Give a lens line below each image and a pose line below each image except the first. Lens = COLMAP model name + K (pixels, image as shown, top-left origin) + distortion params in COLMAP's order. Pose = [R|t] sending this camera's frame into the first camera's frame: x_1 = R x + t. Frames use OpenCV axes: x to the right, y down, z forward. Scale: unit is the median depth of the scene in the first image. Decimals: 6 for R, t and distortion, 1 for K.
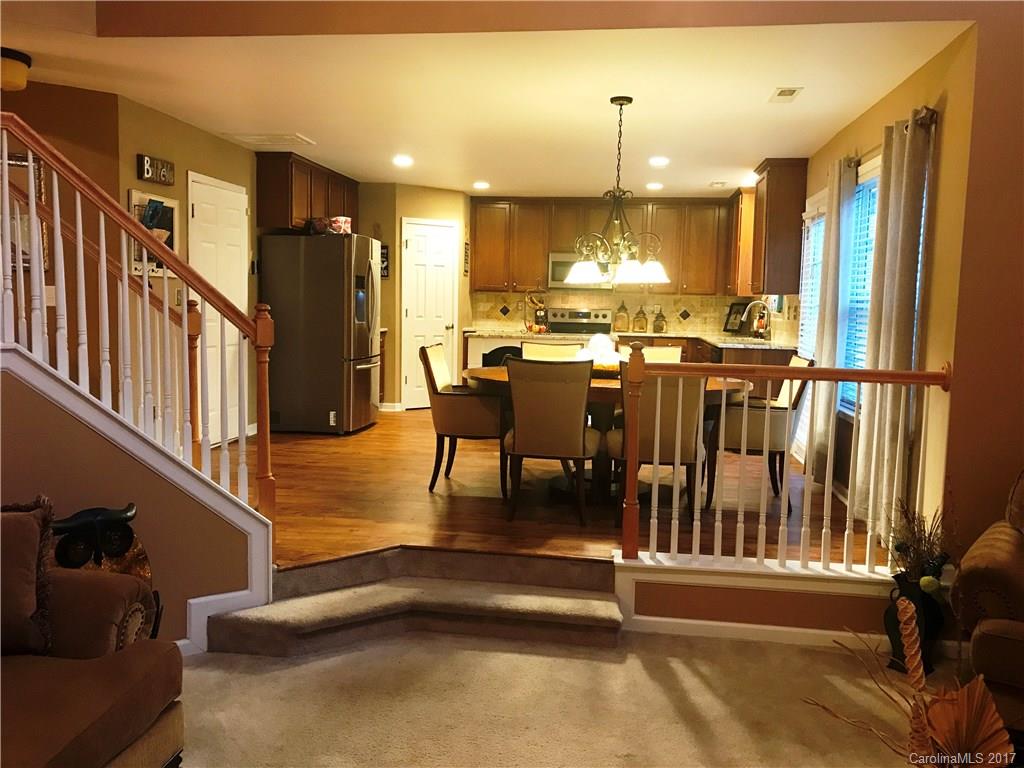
lens RADIAL K [[847.3, 0, 512.9], [0, 847.3, 385.7], [0, 0, 1]] dist [0.029711, -0.019629]
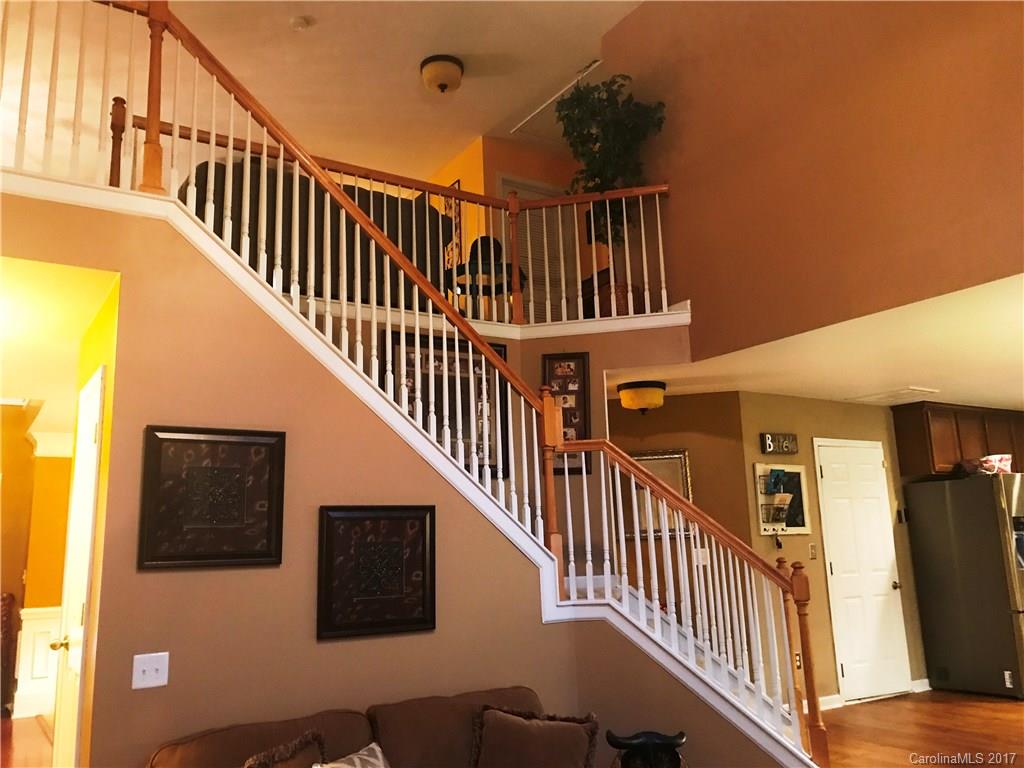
lens RADIAL K [[847.3, 0, 507.6], [0, 847.3, 381.8], [0, 0, 1]] dist [0.029711, -0.019629]
pose [[0.662283, -0.190697, -0.724580, 0.196837], [-0.024504, 0.961039, -0.275326, -0.002293], [0.748853, 0.200098, 0.631807, -0.038267]]
